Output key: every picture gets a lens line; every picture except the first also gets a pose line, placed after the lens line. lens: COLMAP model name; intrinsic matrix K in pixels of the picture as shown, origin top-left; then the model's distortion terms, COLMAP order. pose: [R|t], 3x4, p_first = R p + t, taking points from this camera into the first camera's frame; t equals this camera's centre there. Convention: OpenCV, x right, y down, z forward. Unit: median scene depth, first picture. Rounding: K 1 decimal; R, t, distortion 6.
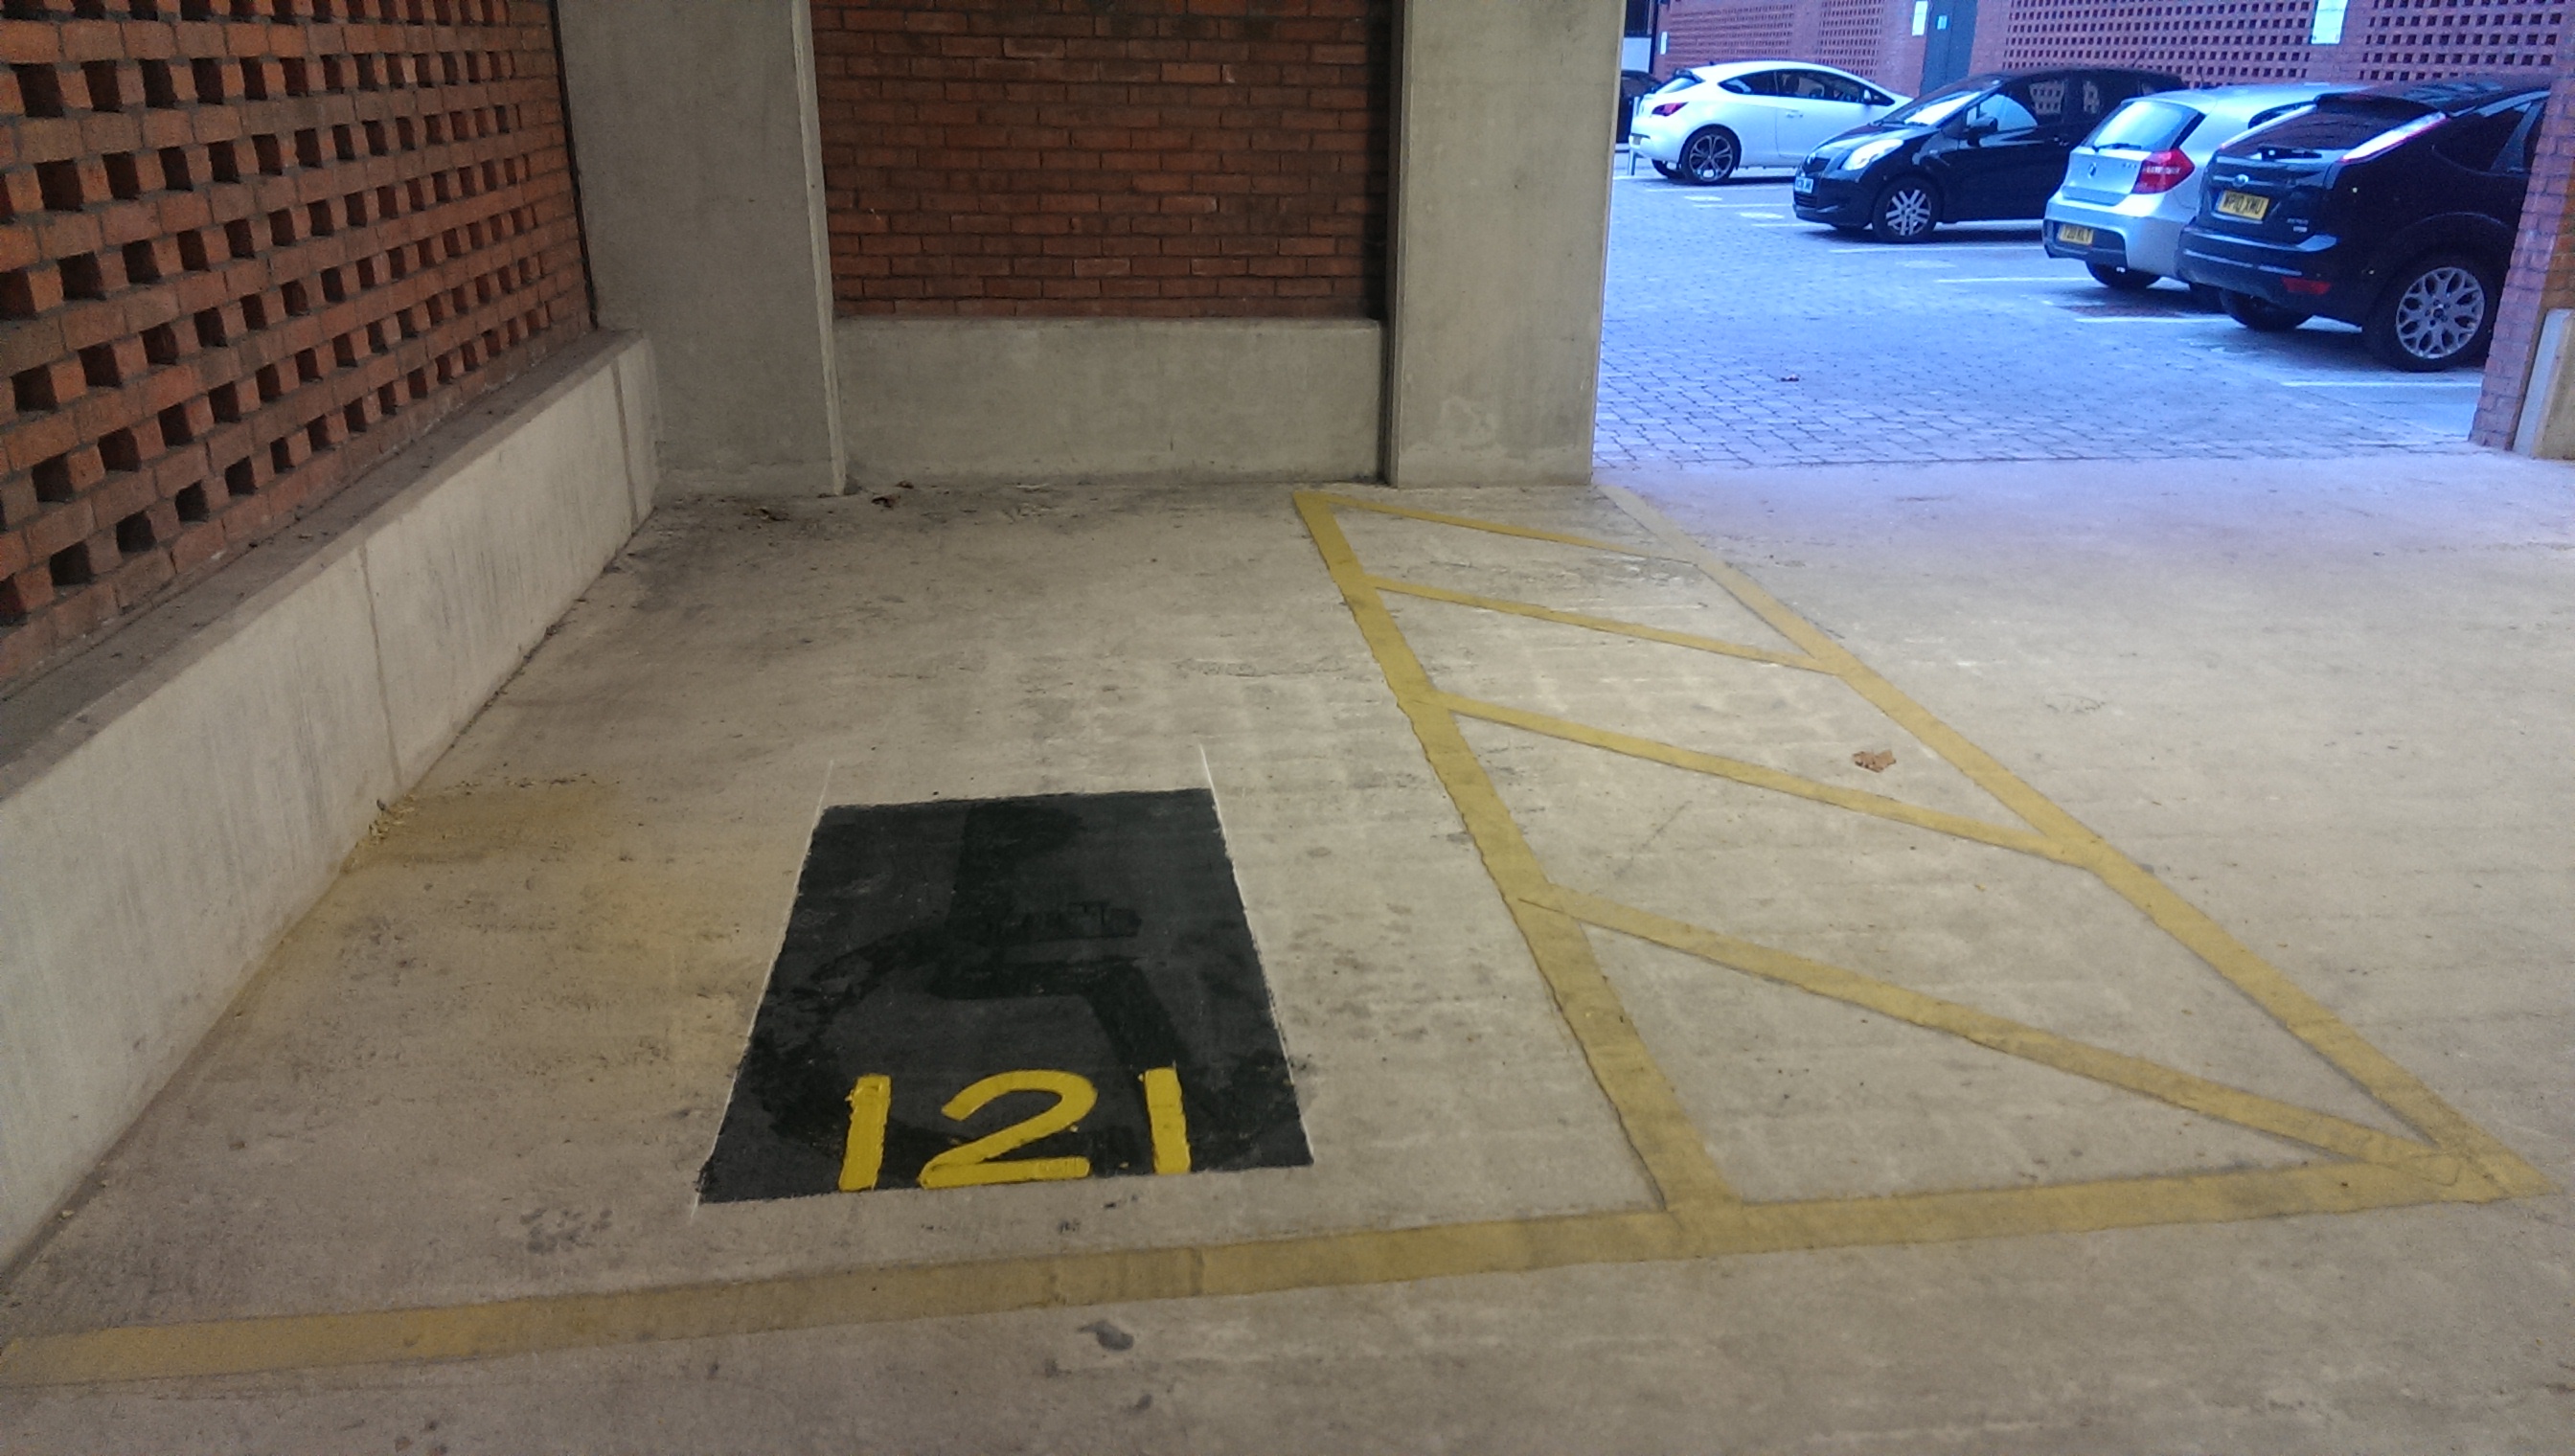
lens RADIAL K [[1826.2, 0, 1294.5], [0, 1826.2, 759.3], [0, 0, 1]] dist [0.111089, -0.174713]
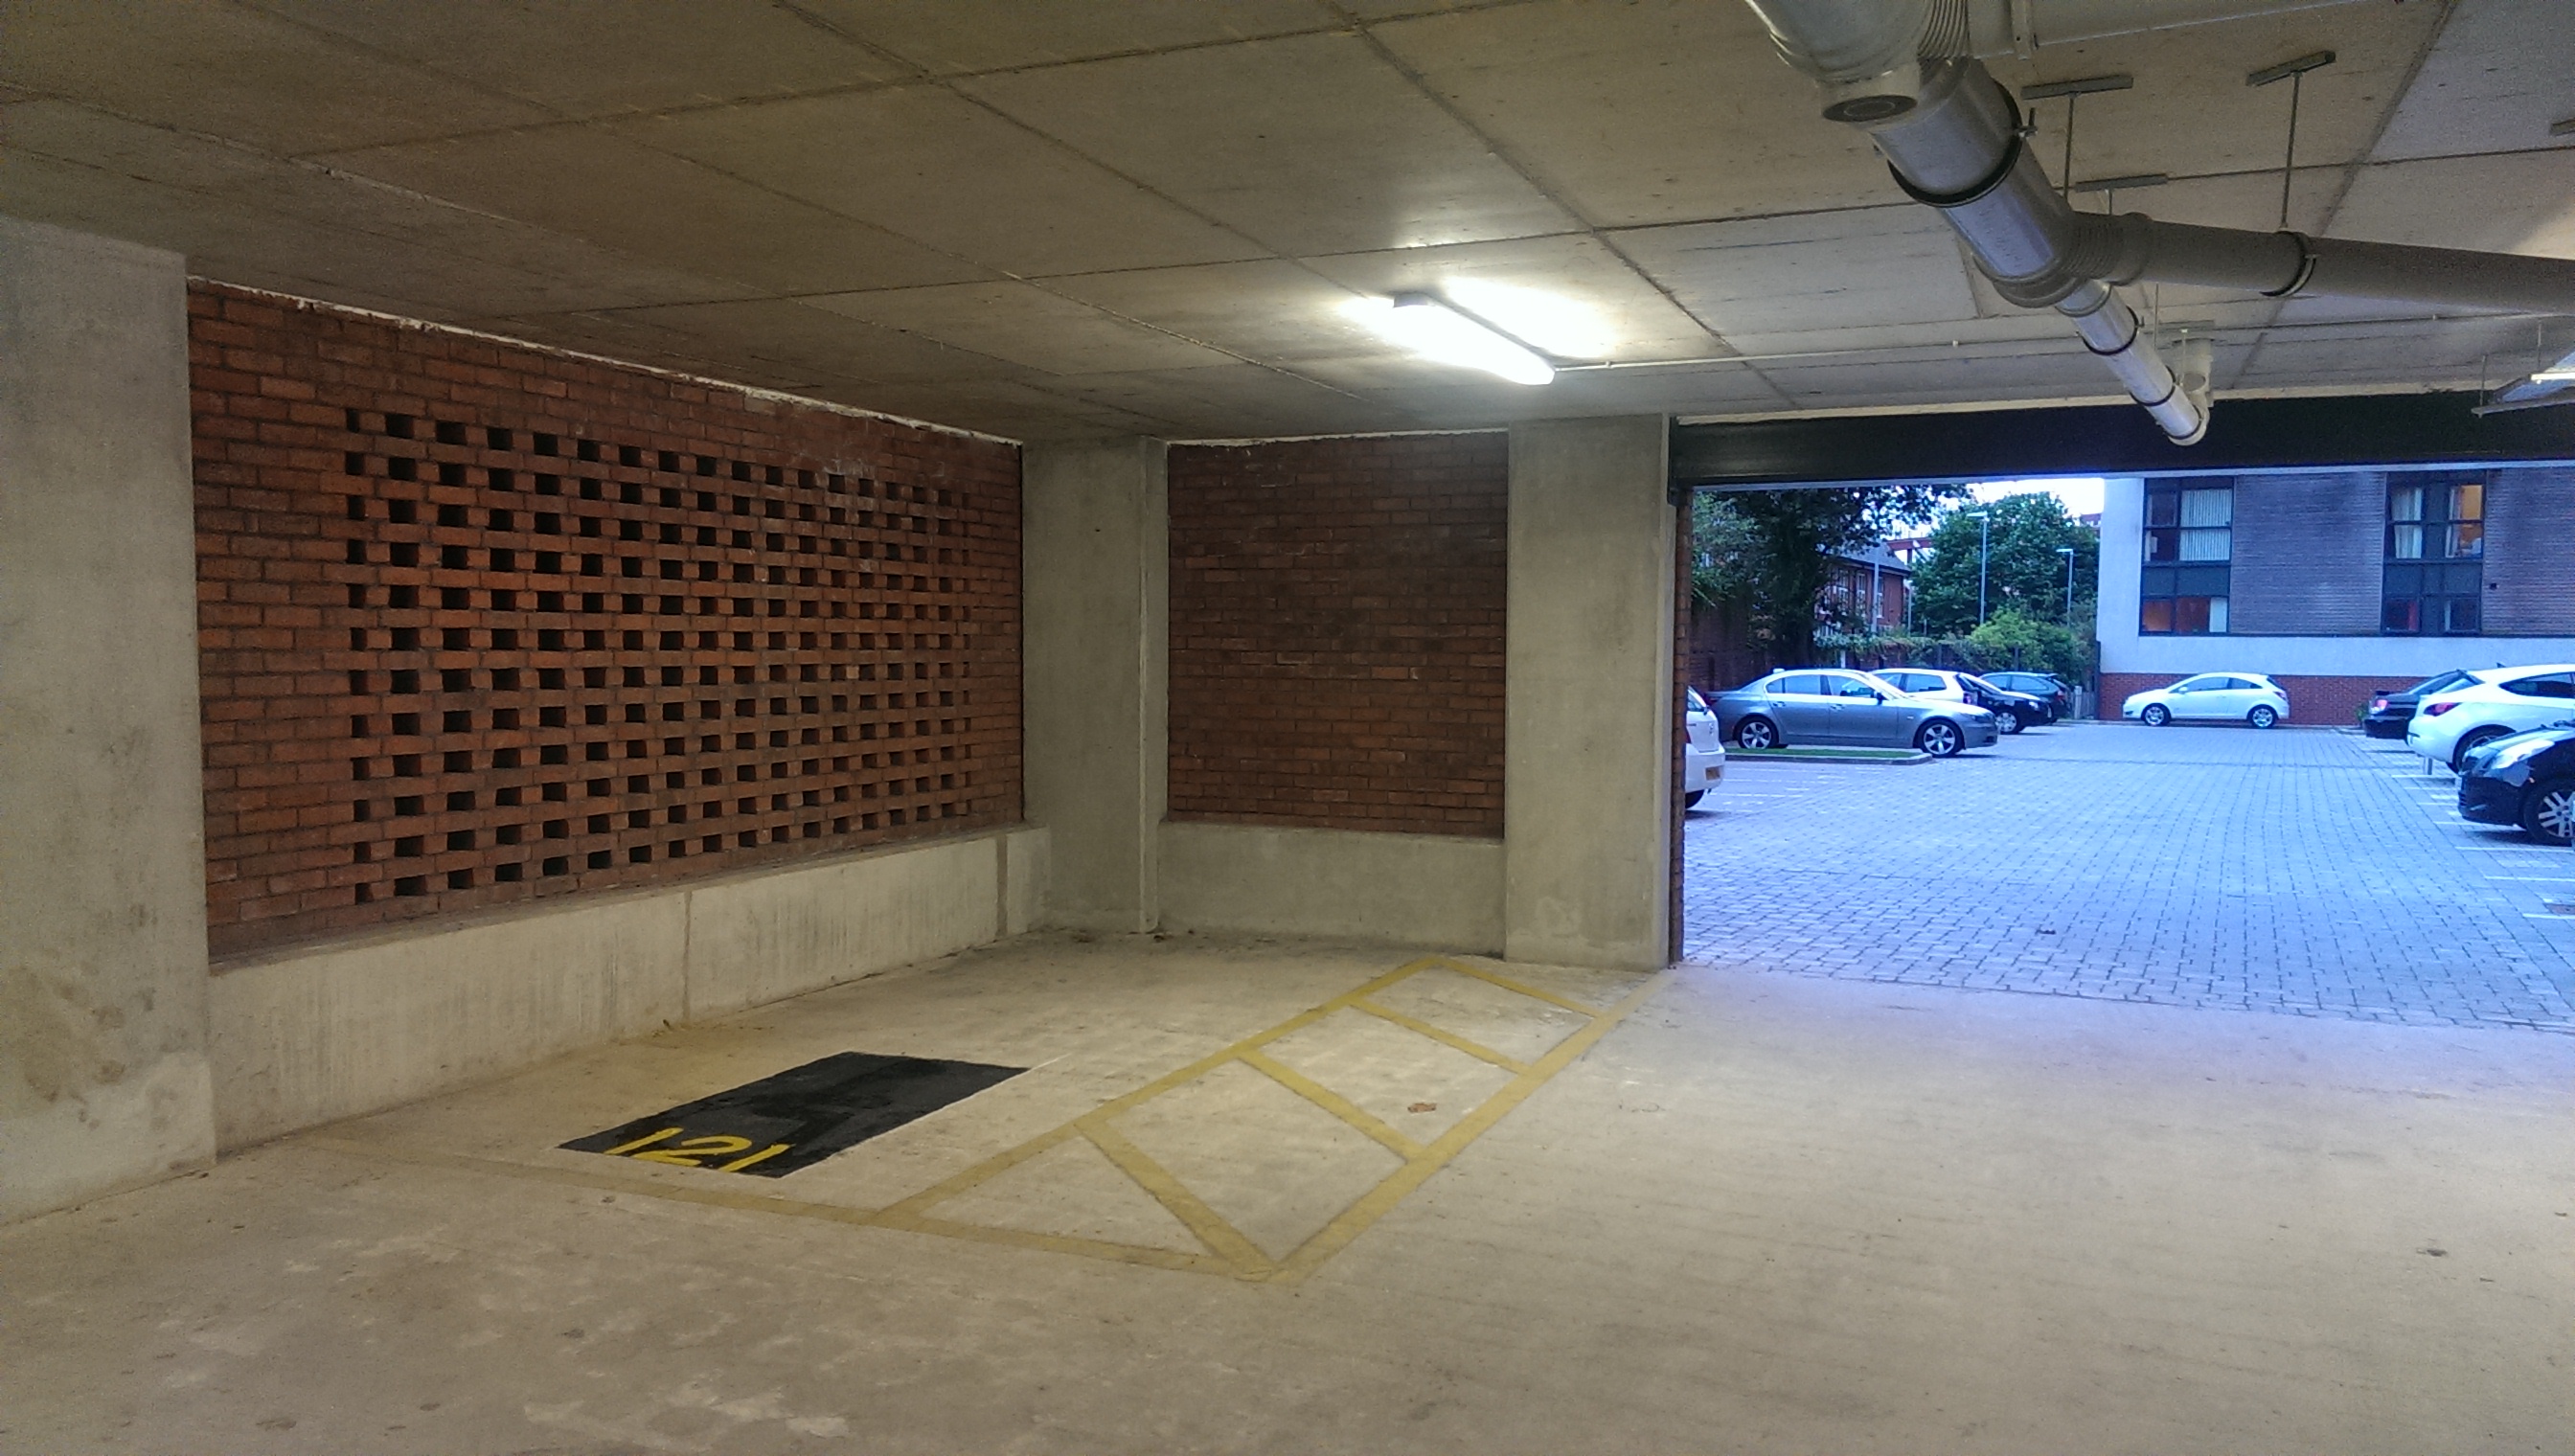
lens RADIAL K [[1826.2, 0, 1294.5], [0, 1826.2, 759.3], [0, 0, 1]] dist [0.111089, -0.174713]
pose [[0.863639, 0.024542, -0.503514, 0.680784], [-0.176200, 0.950511, -0.255894, 0.091771], [0.472316, 0.309719, 0.825222, -0.247086]]
